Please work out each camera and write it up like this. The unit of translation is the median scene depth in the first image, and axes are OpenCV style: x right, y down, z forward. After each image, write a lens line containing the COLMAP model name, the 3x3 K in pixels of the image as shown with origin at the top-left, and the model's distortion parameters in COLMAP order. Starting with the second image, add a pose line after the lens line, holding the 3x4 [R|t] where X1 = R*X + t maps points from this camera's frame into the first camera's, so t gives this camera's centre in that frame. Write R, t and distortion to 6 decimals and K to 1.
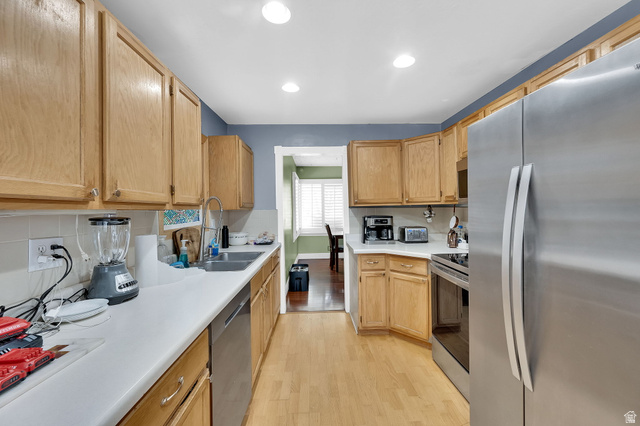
lens RADIAL K [[256.0, 0, 322.6], [0, 256.0, 205.0], [0, 0, 1]] dist [-0.005107, -0.000393]
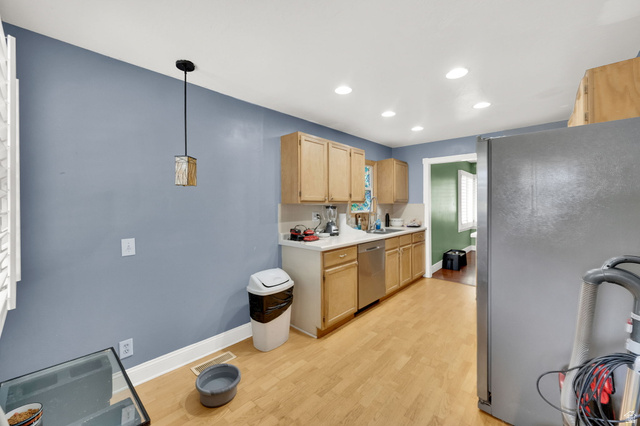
lens RADIAL K [[256.0, 0, 319.4], [0, 256.0, 206.9], [0, 0, 1]] dist [-0.005107, -0.000393]
pose [[0.721386, 0.019511, -0.692258, 0.737660], [0.004741, 0.999441, 0.033109, -0.027385], [0.692517, -0.027166, 0.720890, -0.806349]]
